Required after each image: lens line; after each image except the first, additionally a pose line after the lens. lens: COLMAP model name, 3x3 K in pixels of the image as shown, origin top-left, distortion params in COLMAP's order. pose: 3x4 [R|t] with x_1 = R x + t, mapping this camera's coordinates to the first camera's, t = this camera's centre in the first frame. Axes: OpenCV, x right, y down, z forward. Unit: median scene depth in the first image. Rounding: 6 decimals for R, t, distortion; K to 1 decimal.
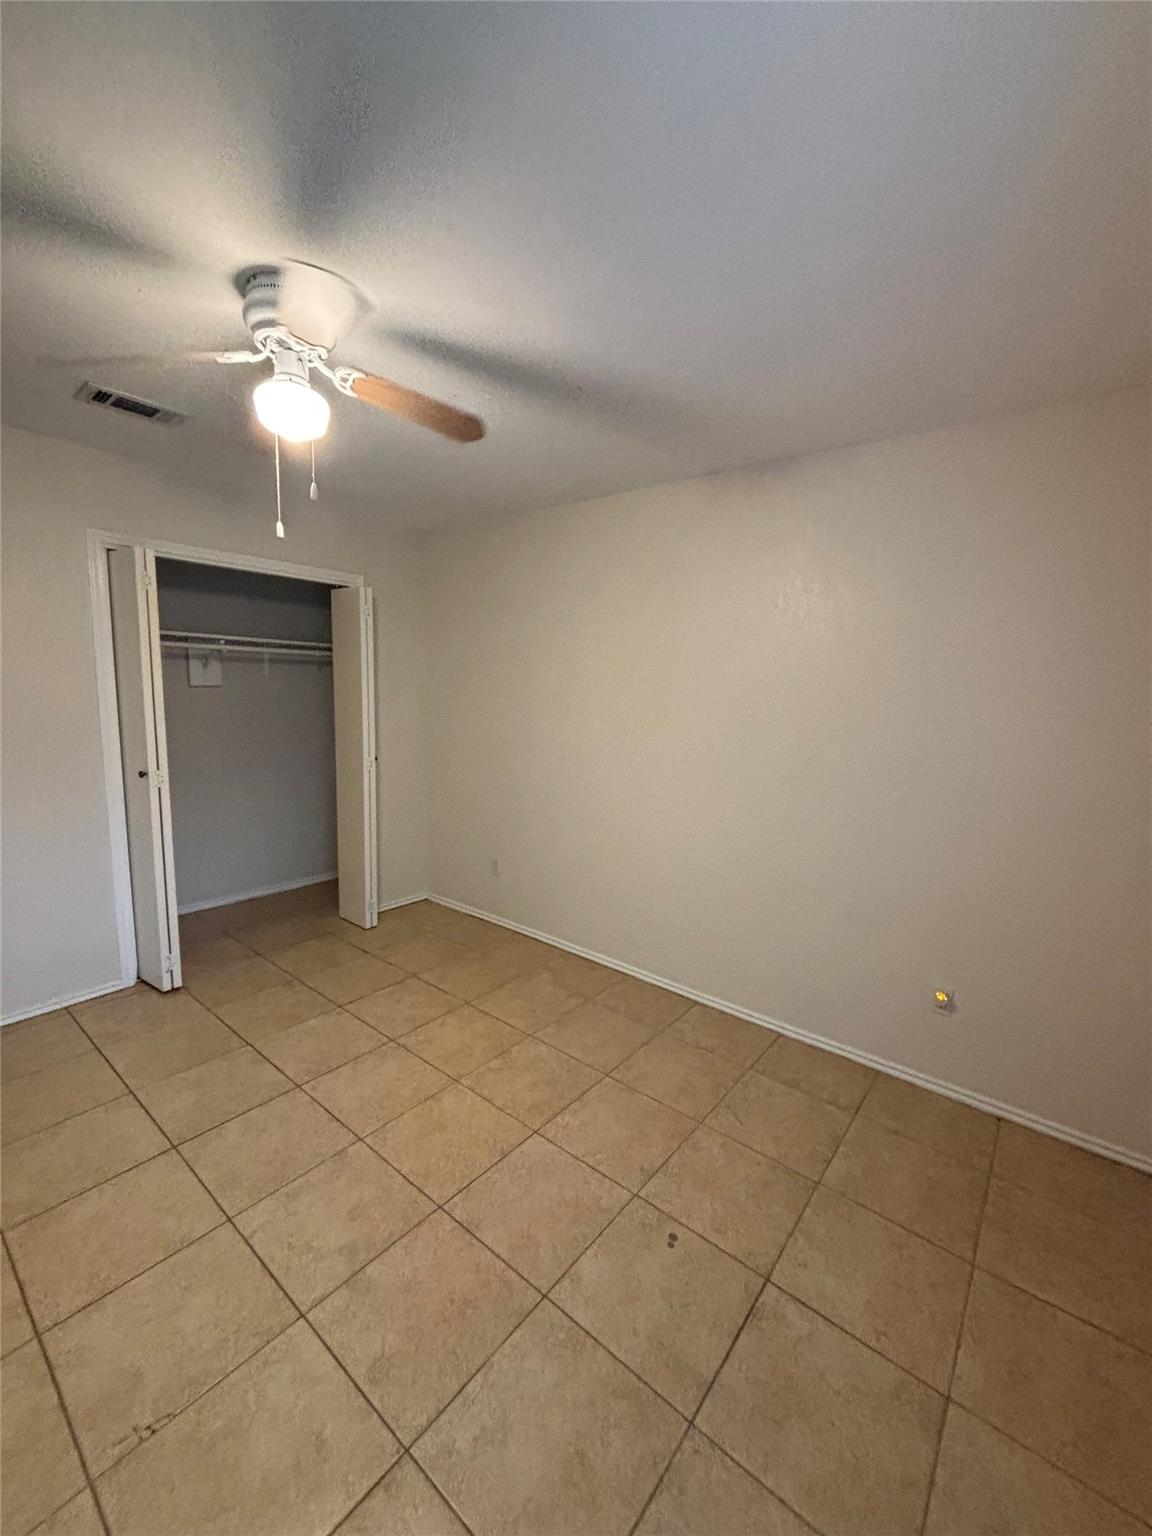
lens RADIAL K [[621.5, 0, 573.0], [0, 621.5, 769.2], [0, 0, 1]] dist [0.011890, 0.000311]
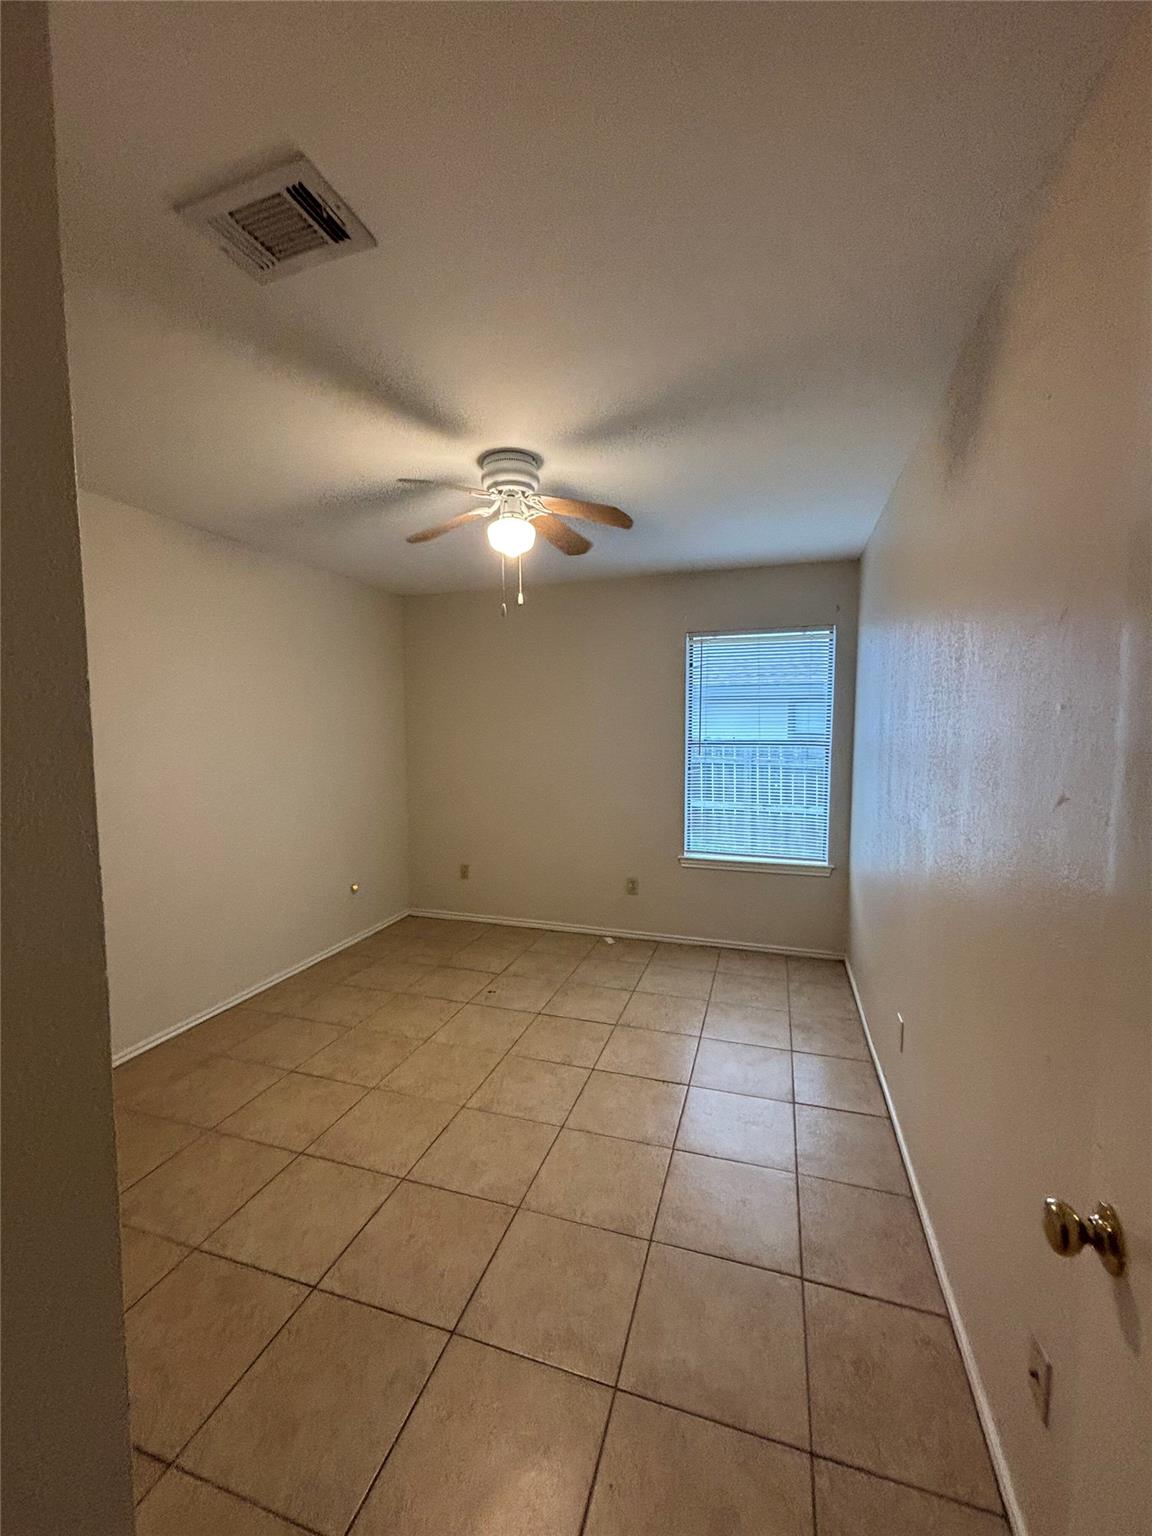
lens RADIAL K [[621.5, 0, 573.0], [0, 621.5, 769.2], [0, 0, 1]] dist [0.011890, 0.000311]
pose [[-0.360964, -0.089499, 0.928275, -1.375220], [0.125524, 0.981664, 0.143458, -0.160457], [-0.924093, 0.168304, -0.343111, 1.053854]]
